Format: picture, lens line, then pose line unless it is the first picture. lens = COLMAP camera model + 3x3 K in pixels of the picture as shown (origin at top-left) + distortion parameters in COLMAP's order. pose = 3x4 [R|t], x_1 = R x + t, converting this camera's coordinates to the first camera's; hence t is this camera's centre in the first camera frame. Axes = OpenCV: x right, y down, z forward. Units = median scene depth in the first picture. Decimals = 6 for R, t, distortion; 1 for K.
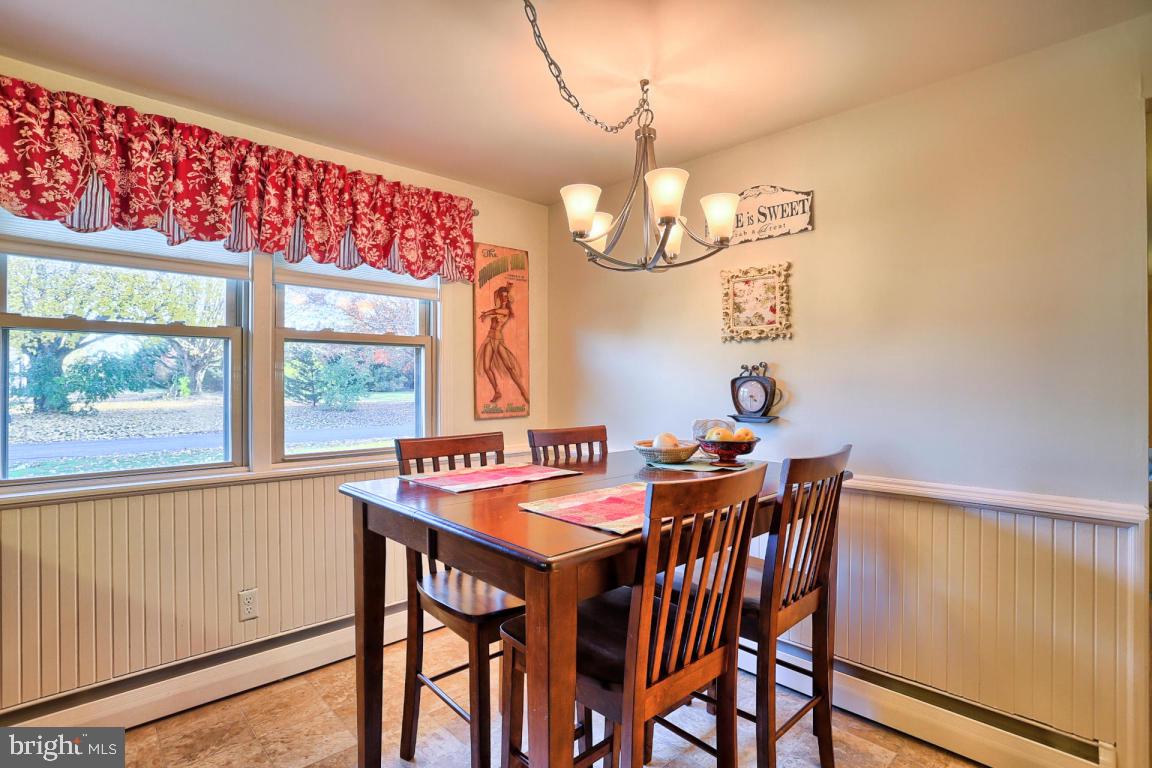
lens RADIAL K [[565.3, 0, 570.3], [0, 565.3, 391.3], [0, 0, 1]] dist [-0.063350, 0.025931]
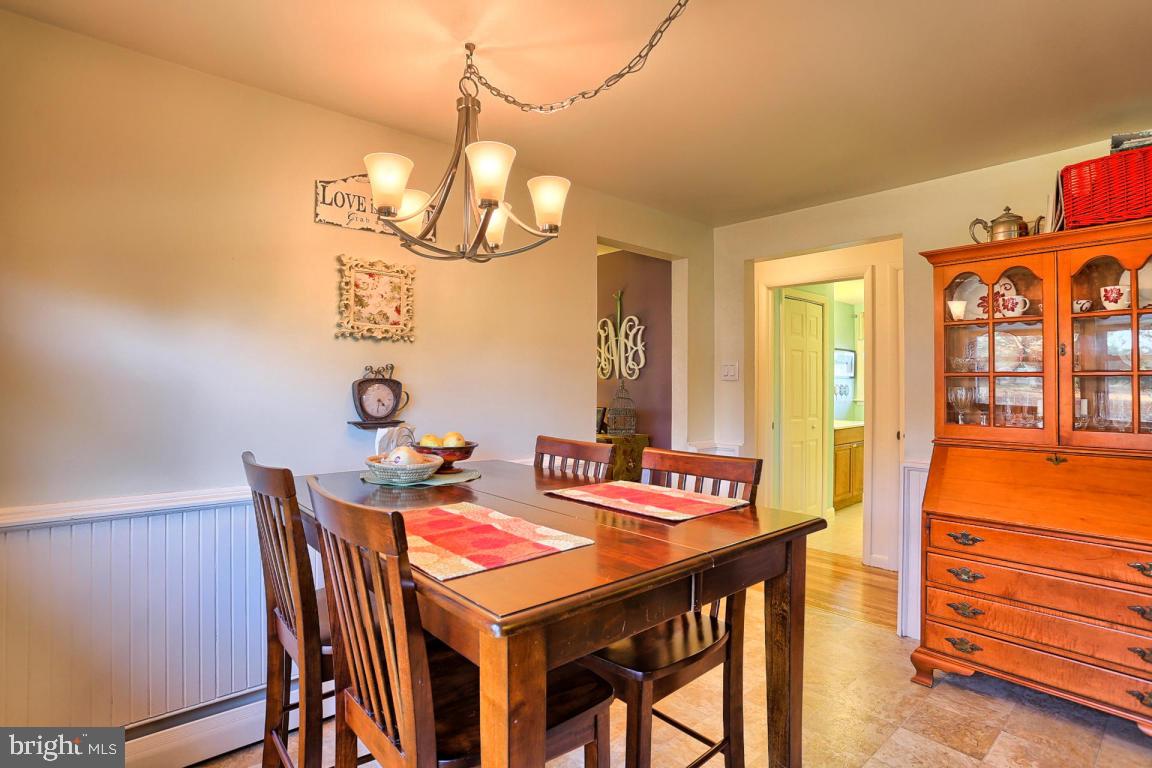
lens RADIAL K [[565.3, 0, 578.0], [0, 565.3, 377.5], [0, 0, 1]] dist [-0.063350, 0.025931]
pose [[0.000944, 0.009211, 0.999957, -0.603408], [0.003623, 0.999951, -0.009215, -0.019190], [-0.999993, 0.003632, 0.000910, 0.676615]]
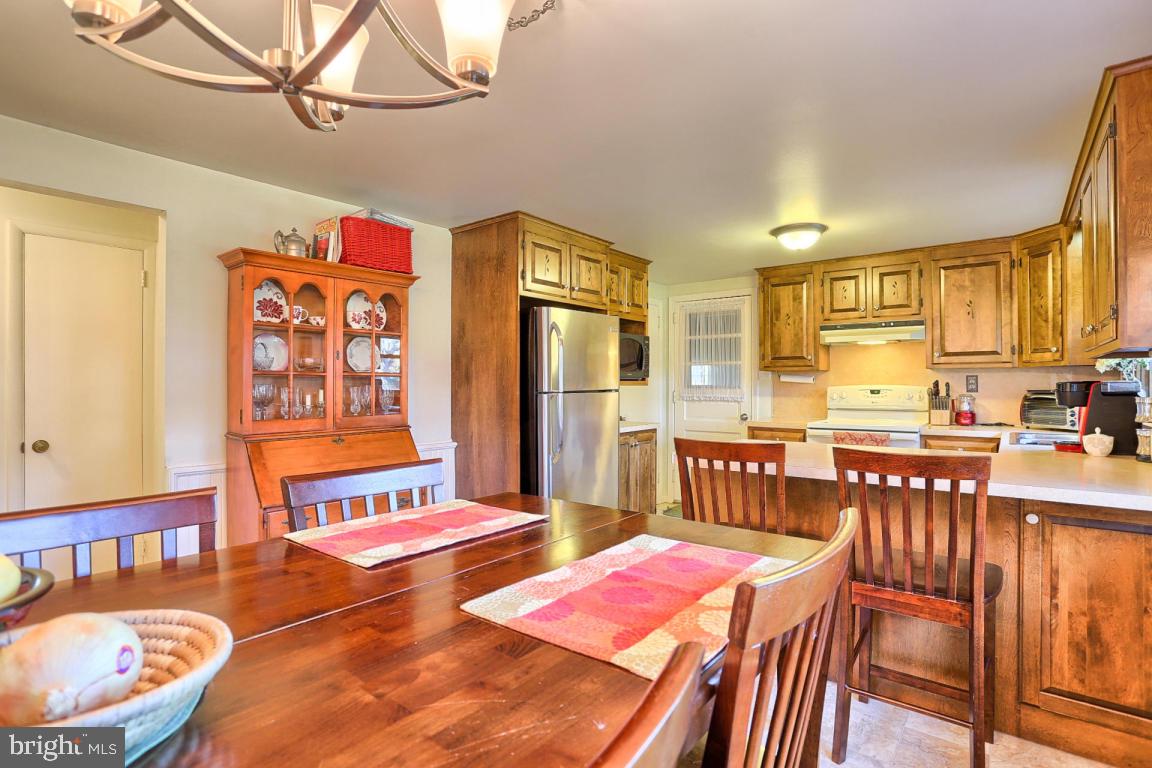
lens RADIAL K [[565.3, 0, 571.9], [0, 565.3, 385.7], [0, 0, 1]] dist [-0.063350, 0.025931]
pose [[-0.987420, -0.000679, -0.158115, 0.004619], [-0.003330, 0.999858, 0.016502, -0.026884], [0.158082, 0.016821, -0.987283, 1.140697]]
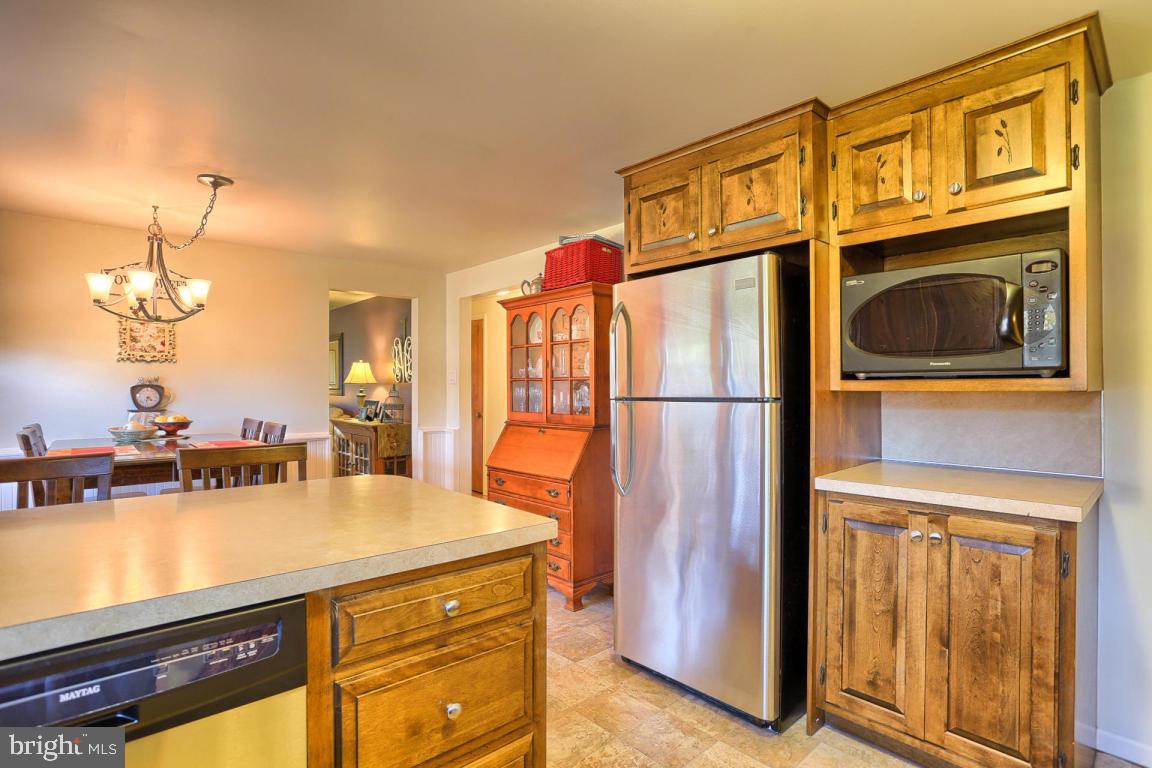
lens RADIAL K [[565.3, 0, 577.1], [0, 565.3, 387.0], [0, 0, 1]] dist [-0.063350, 0.025931]
pose [[-0.003231, -0.001683, 0.999993, -1.227086], [0.009717, 0.999951, 0.001714, -0.010996], [-0.999948, 0.009723, -0.003215, -0.198574]]
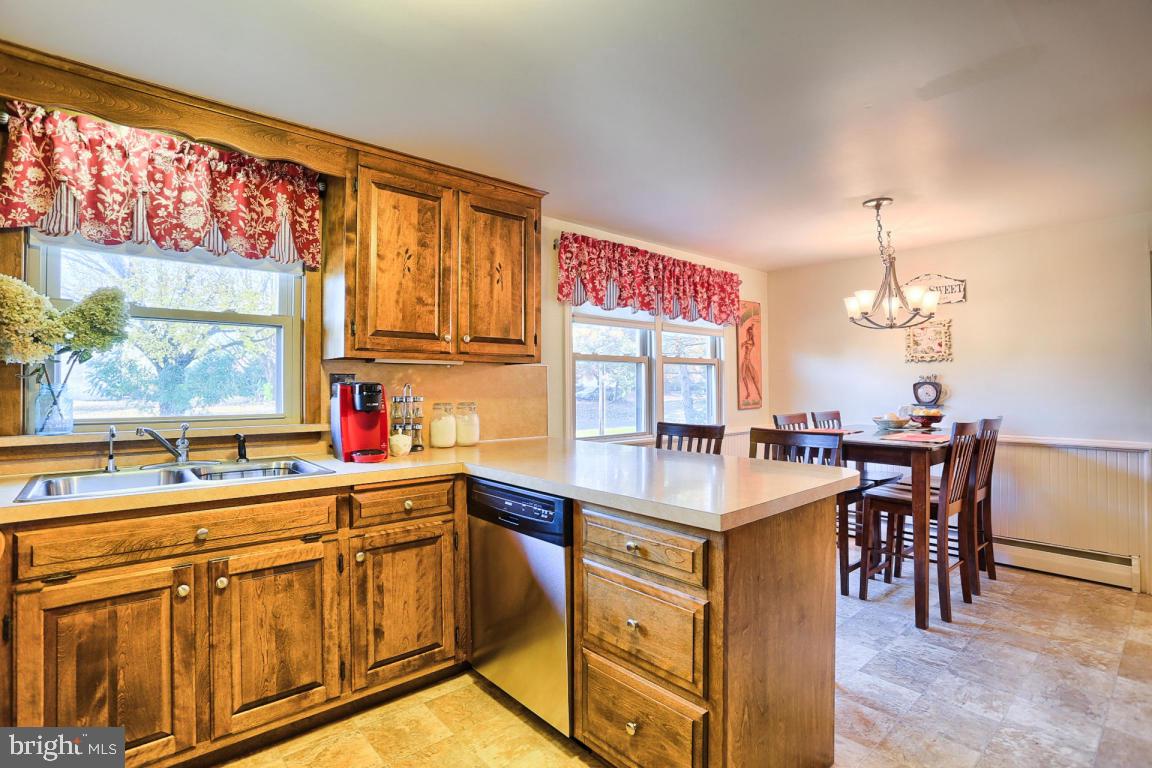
lens RADIAL K [[565.3, 0, 568.6], [0, 565.3, 391.6], [0, 0, 1]] dist [-0.063350, 0.025931]
pose [[0.999428, -0.007116, -0.033065, -0.755313], [0.006927, 0.999959, -0.005813, 0.006023], [0.033105, 0.005581, 0.999436, -0.788127]]
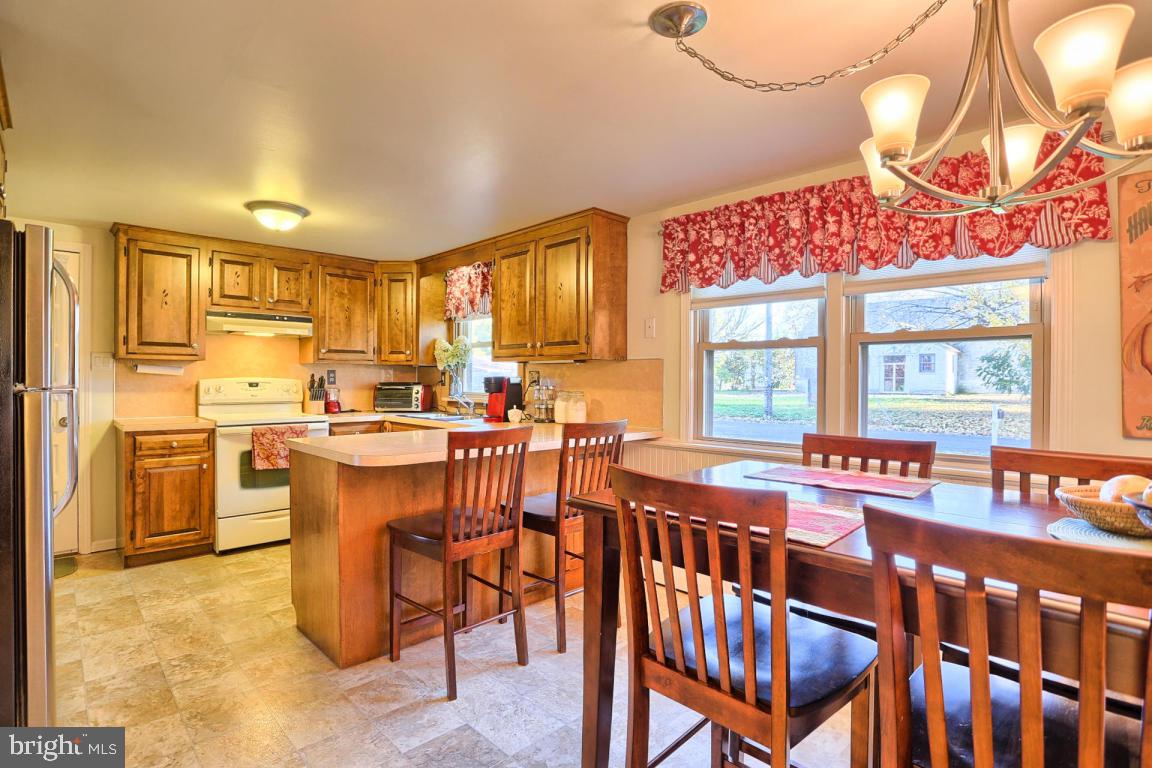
lens RADIAL K [[565.3, 0, 568.5], [0, 565.3, 378.0], [0, 0, 1]] dist [-0.063350, 0.025931]
pose [[0.014887, -0.006878, -0.999866, 0.593525], [-0.018467, 0.999804, -0.007153, -0.005552], [0.999719, 0.018571, 0.014757, 0.404056]]
